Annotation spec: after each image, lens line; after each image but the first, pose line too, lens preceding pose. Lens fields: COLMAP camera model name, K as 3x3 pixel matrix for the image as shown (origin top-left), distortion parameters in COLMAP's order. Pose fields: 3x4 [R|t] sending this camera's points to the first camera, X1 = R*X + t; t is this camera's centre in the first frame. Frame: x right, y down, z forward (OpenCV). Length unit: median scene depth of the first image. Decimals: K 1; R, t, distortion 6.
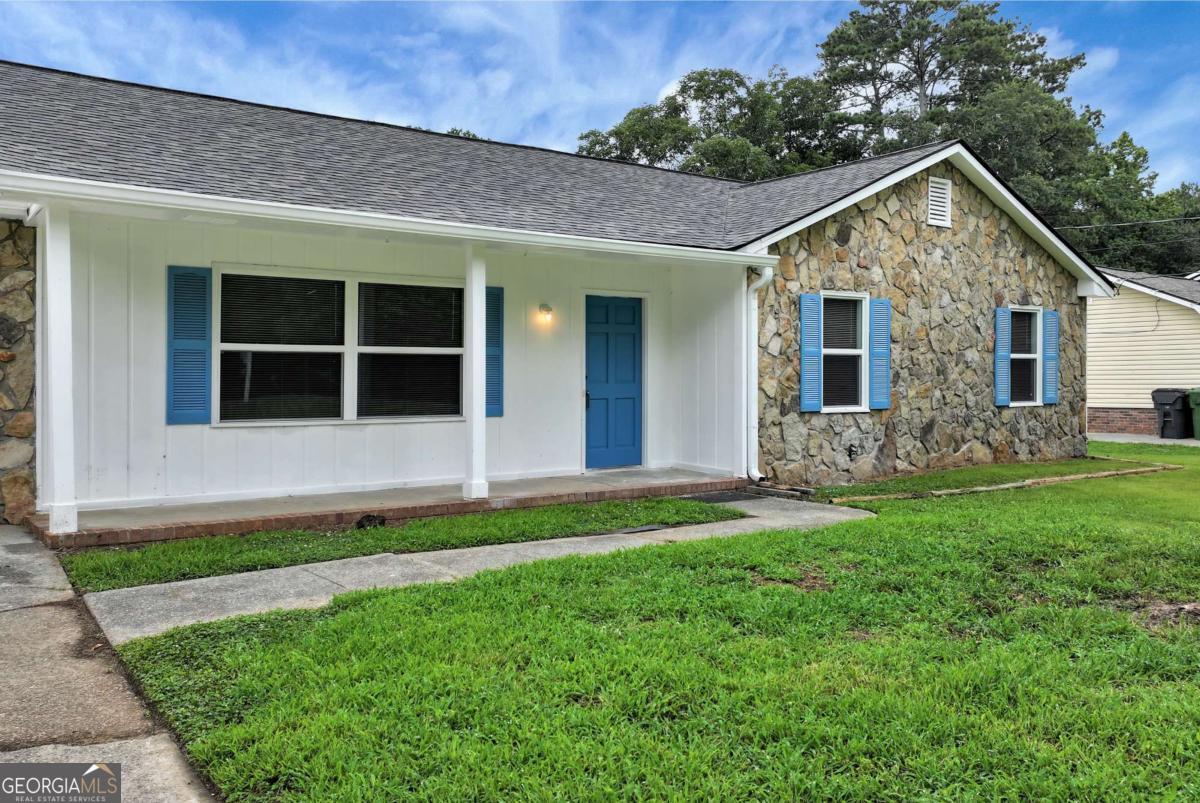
lens RADIAL K [[1006.9, 0, 614.8], [0, 1006.9, 389.3], [0, 0, 1]] dist [0.013759, 0.006529]
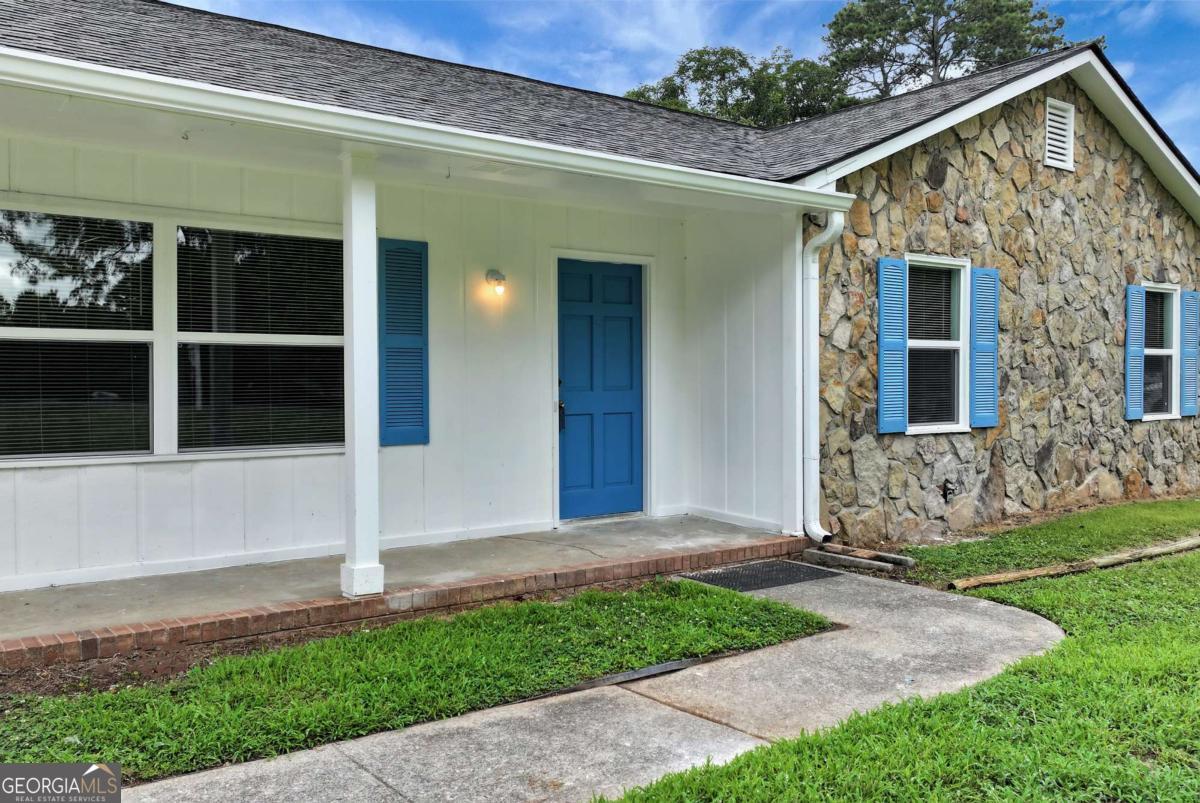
lens RADIAL K [[1007.1, 0, 610.4], [0, 1007.1, 398.5], [0, 0, 1]] dist [0.003914, 0.009904]
pose [[0.999998, -0.001904, 0.000827, 0.004634], [0.001899, 0.999974, 0.006994, -0.005229], [-0.000840, -0.006993, 0.999975, 0.289335]]
